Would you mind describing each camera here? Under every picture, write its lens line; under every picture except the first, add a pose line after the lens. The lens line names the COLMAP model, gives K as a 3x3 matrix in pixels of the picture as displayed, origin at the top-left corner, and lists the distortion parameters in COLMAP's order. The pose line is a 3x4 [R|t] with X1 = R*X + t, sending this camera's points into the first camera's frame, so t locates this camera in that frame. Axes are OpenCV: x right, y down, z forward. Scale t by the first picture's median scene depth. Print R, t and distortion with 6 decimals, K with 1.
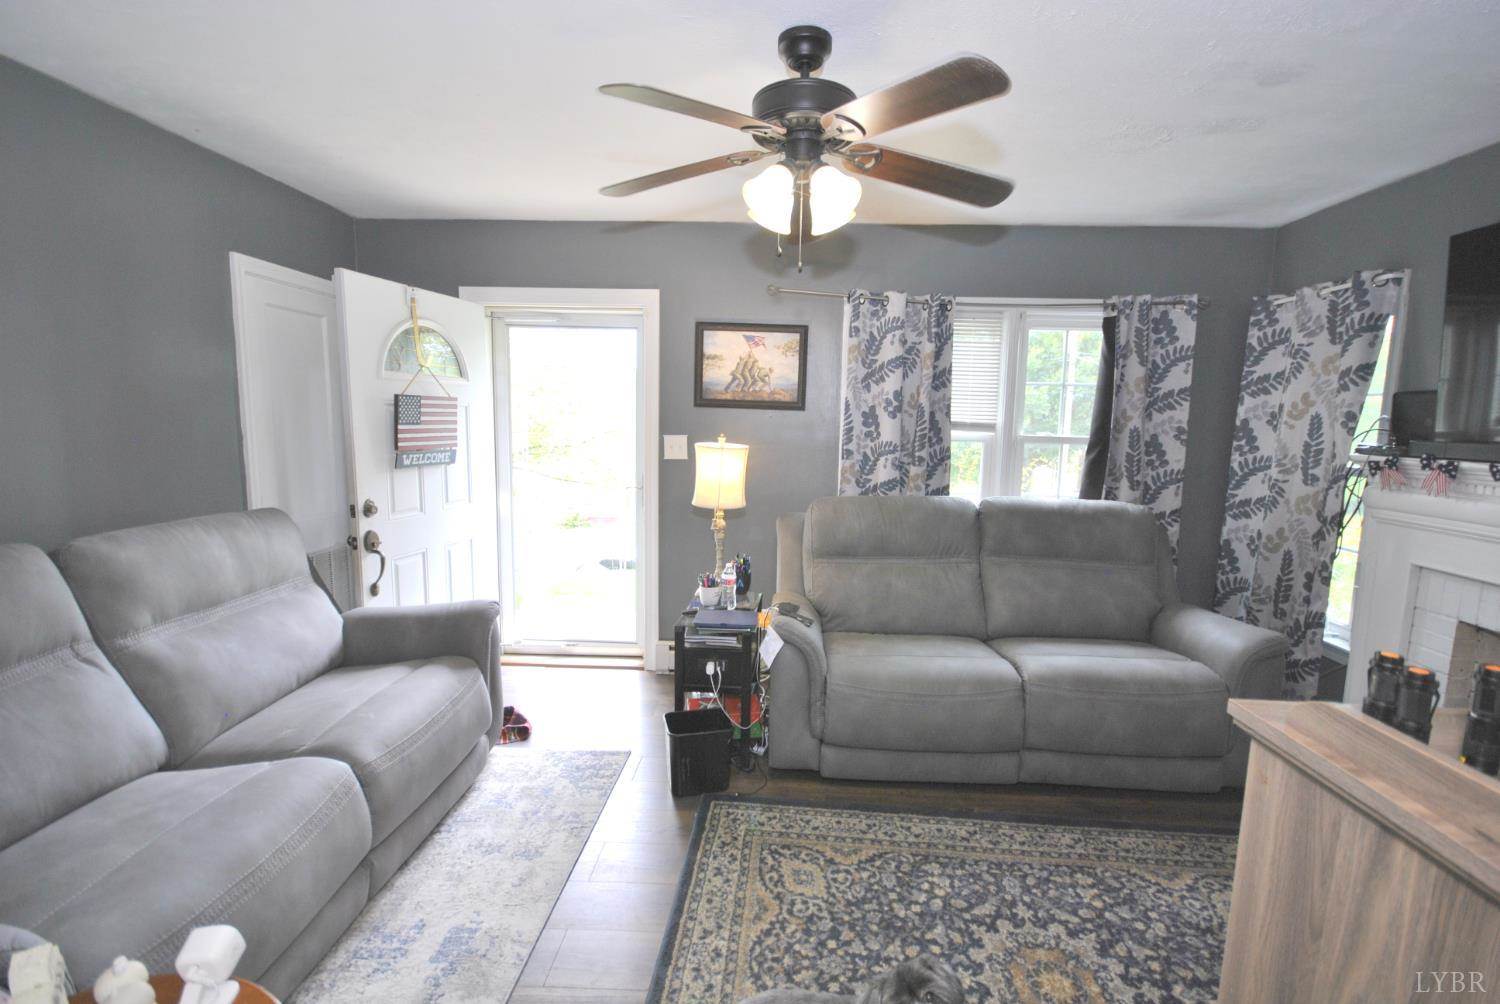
lens RADIAL K [[635.5, 0, 767.9], [0, 635.5, 503.6], [0, 0, 1]] dist [0.015613, 0.000158]
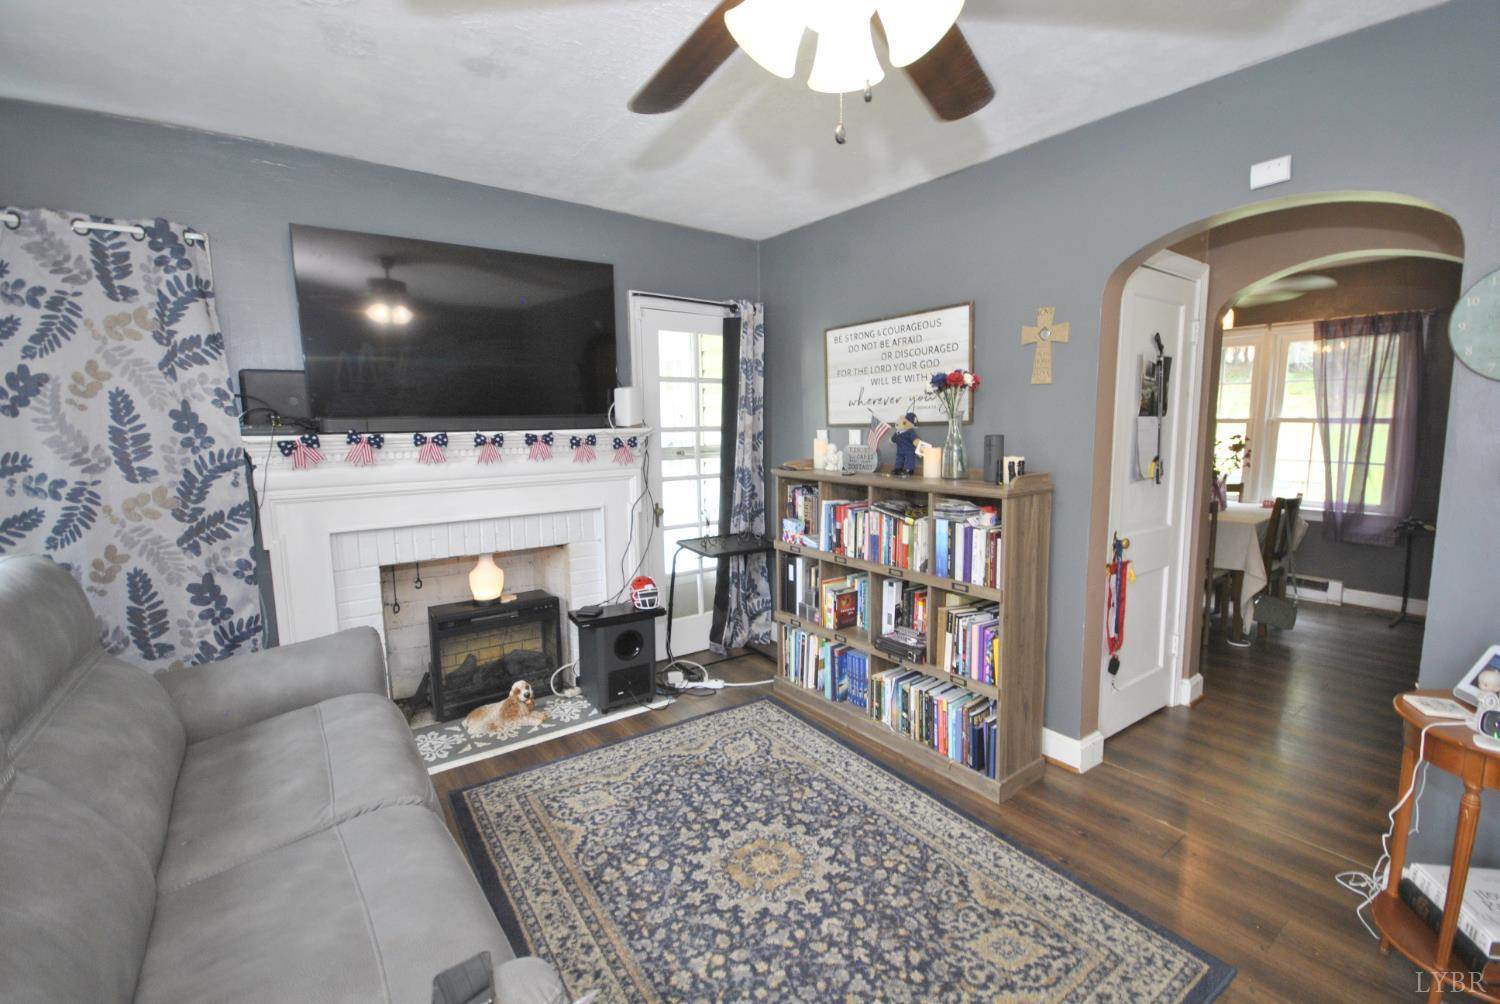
lens RADIAL K [[659.6, 0, 765.2], [0, 659.6, 504.8], [0, 0, 1]] dist [0.001084, -0.006155]
pose [[-0.617718, -0.122584, 0.776787, -0.334158], [0.098686, 0.967884, 0.231218, -0.151244], [-0.780183, 0.219485, -0.585782, 1.199897]]
